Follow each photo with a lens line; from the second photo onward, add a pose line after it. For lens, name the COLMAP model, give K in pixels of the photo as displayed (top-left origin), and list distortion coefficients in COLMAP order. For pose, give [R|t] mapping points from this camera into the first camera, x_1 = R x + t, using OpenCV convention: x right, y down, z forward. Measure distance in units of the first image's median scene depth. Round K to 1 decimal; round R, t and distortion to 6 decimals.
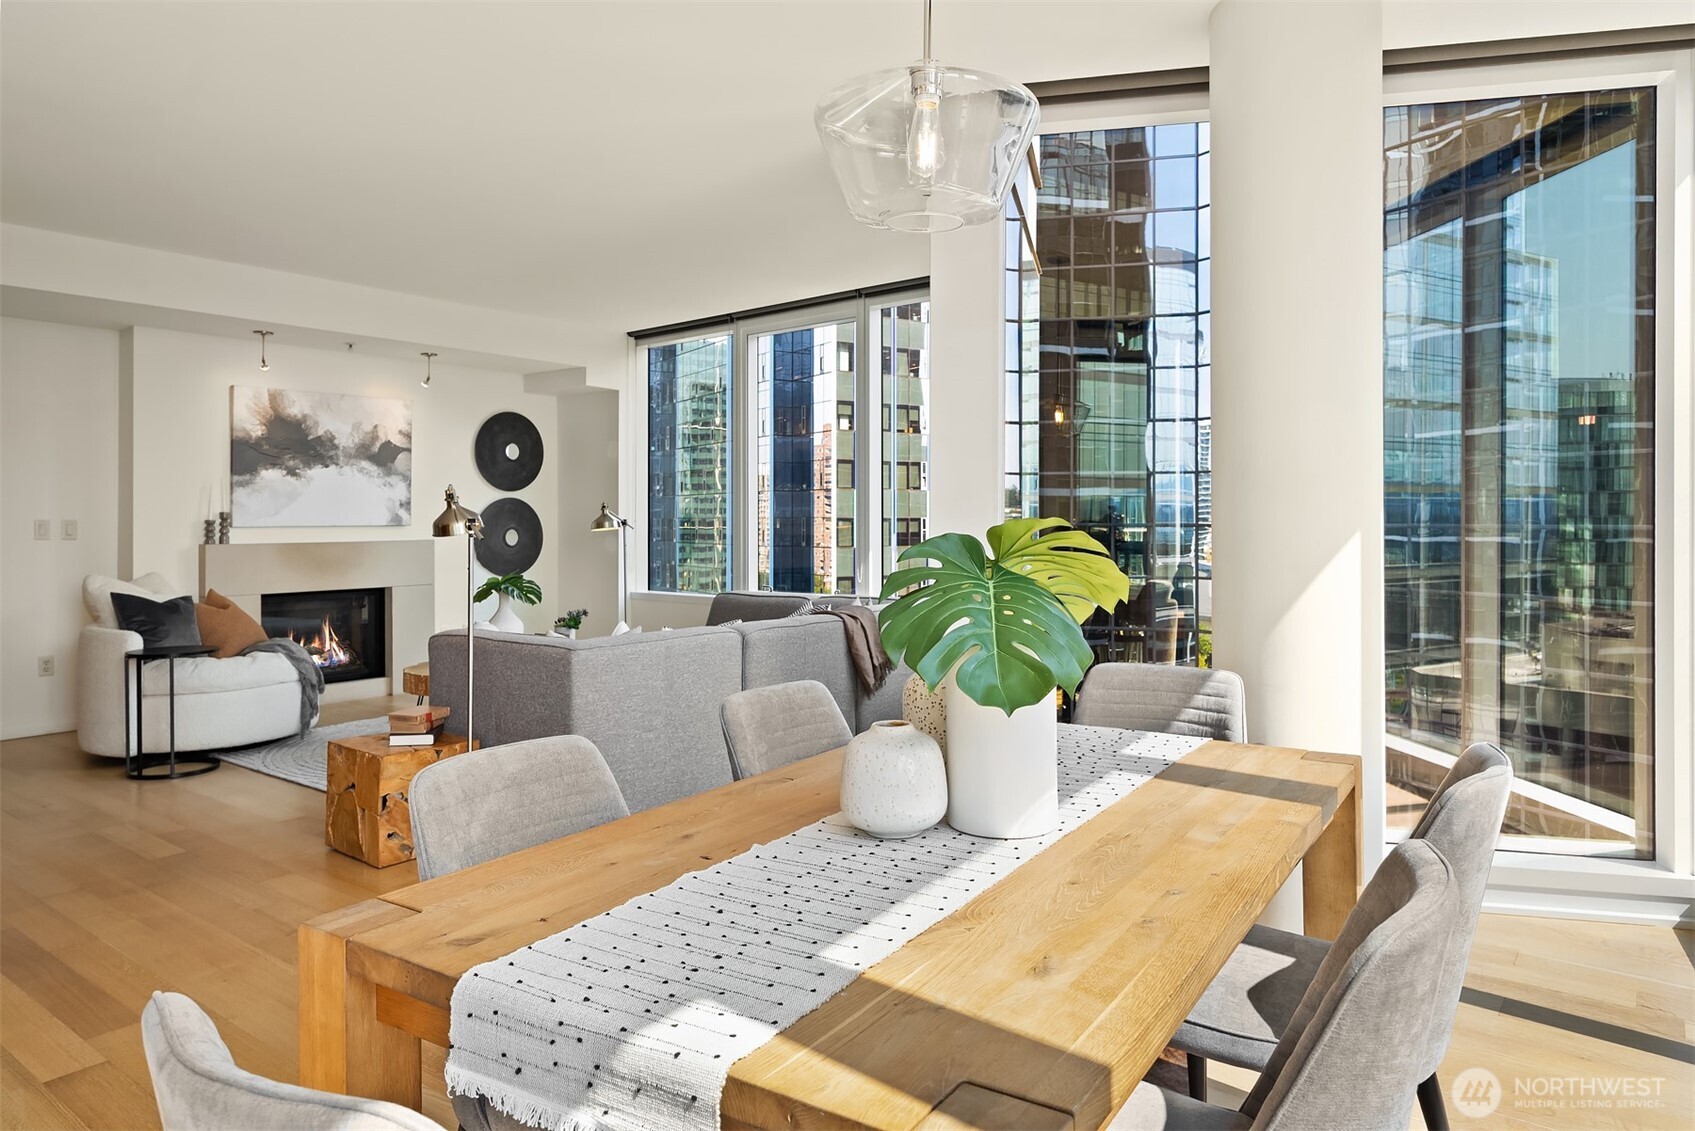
lens RADIAL K [[1081.1, 0, 860.8], [0, 1081.1, 513.0], [0, 0, 1]] dist [0.010210, -0.011639]
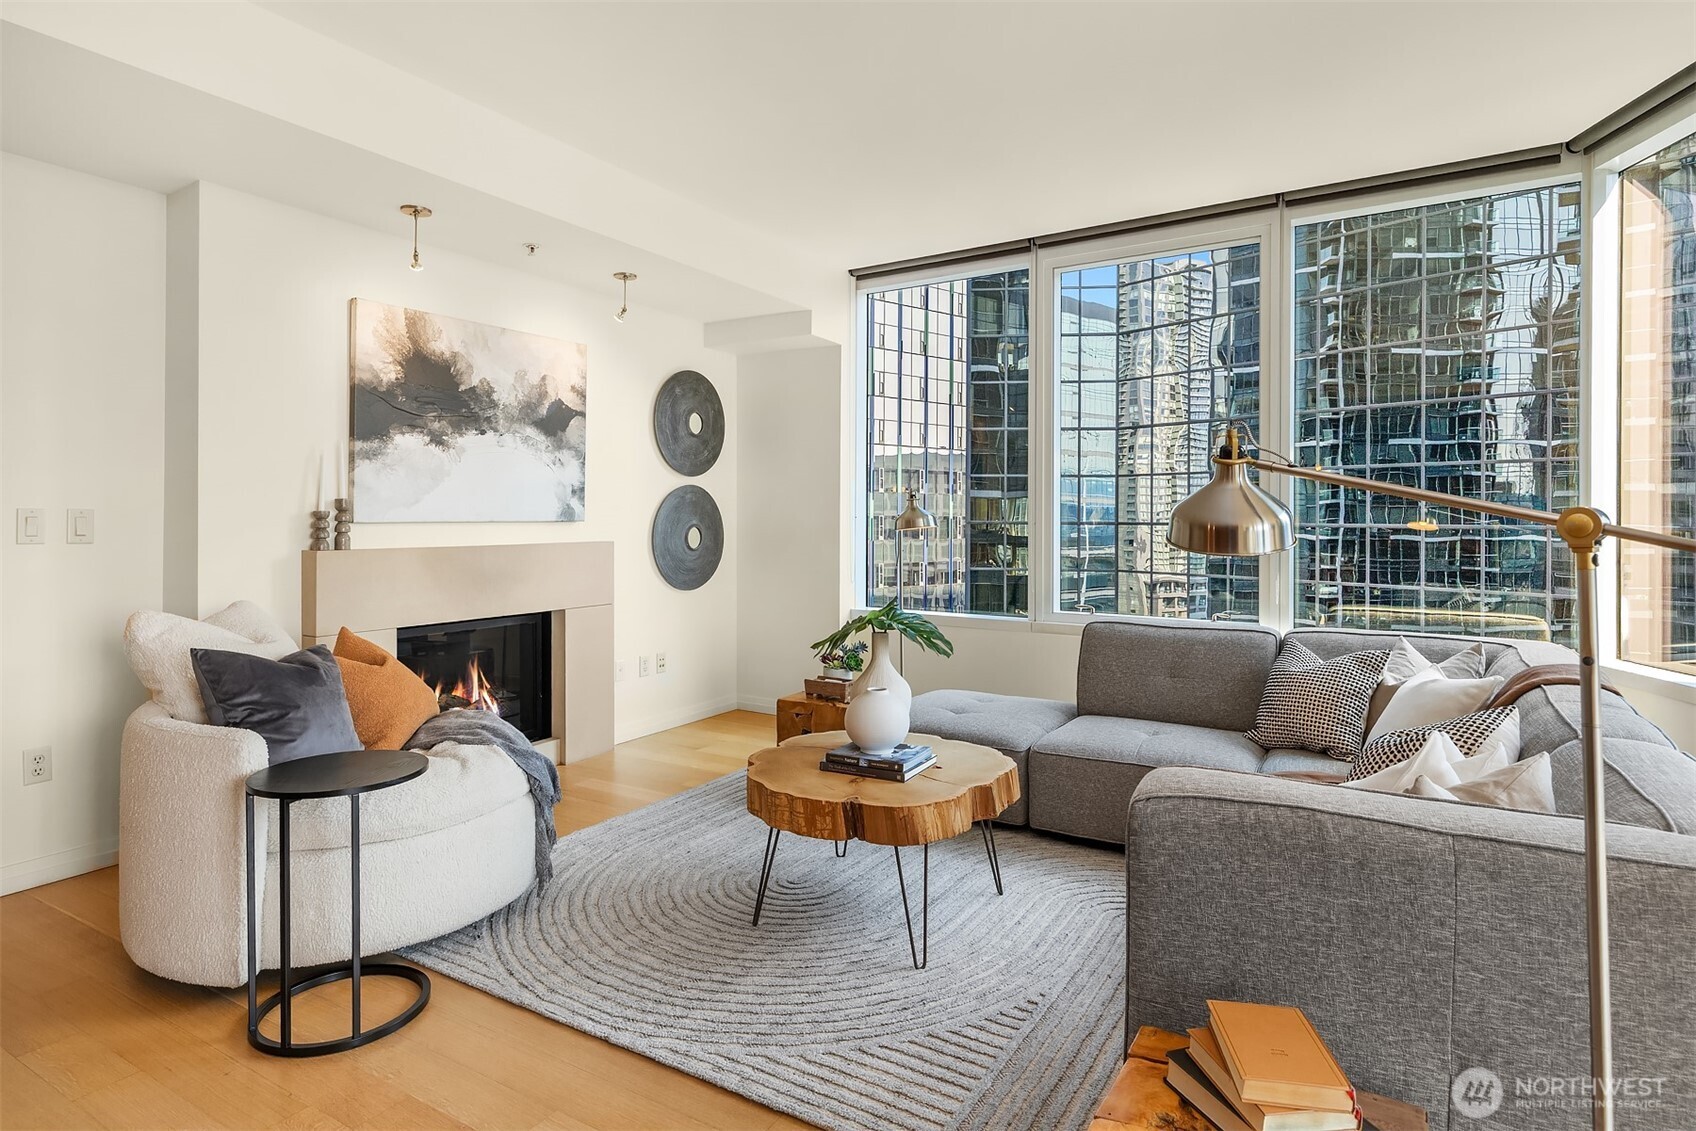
lens RADIAL K [[924.1, 0, 858.2], [0, 924.1, 517.9], [0, 0, 1]] dist [-0.003887, 0.002838]
pose [[0.992764, 0.006298, 0.119913, -0.324000], [-0.007138, 0.999953, 0.006577, 0.004180], [-0.119866, -0.007385, 0.992763, 0.396167]]
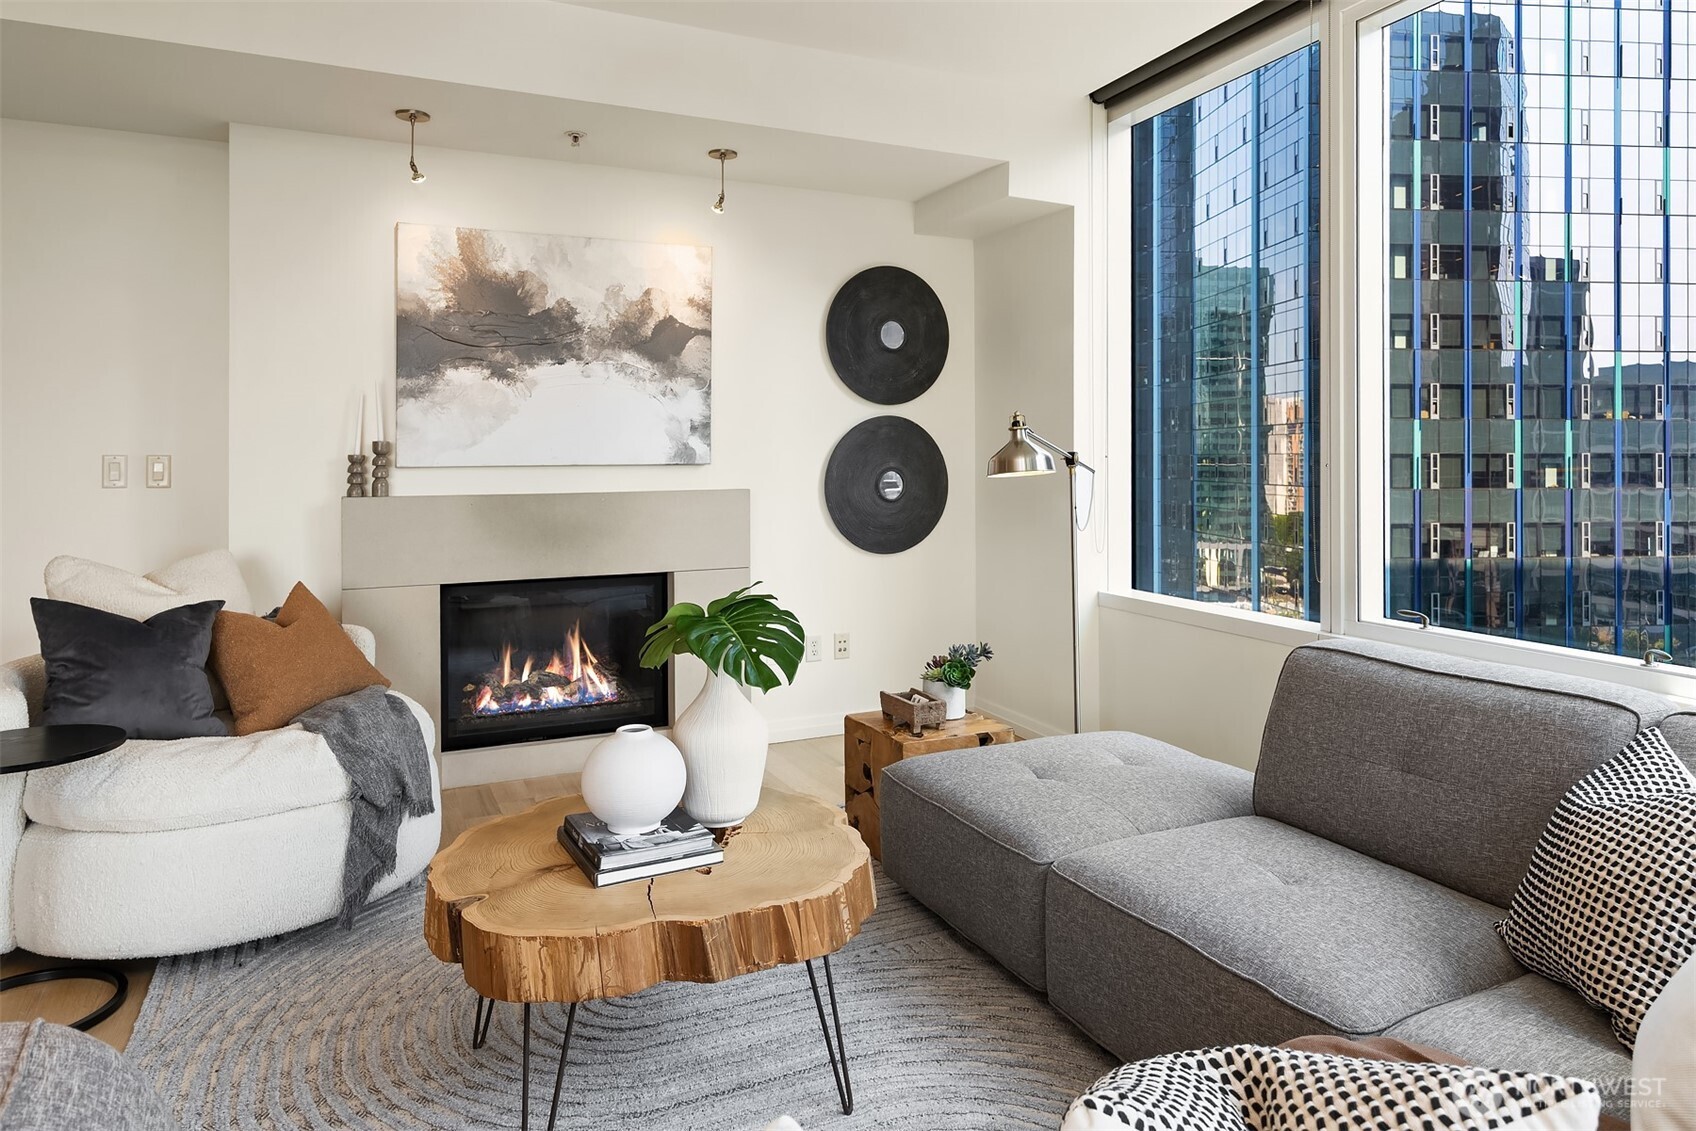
lens RADIAL K [[1081.7, 0, 863.9], [0, 1081.7, 455.5], [0, 0, 1]] dist [0.010210, -0.011639]
pose [[0.893796, -0.002485, -0.448466, -0.089827], [0.004720, 0.999981, 0.003867, 0.005115], [0.448448, -0.005573, 0.893792, 0.546560]]
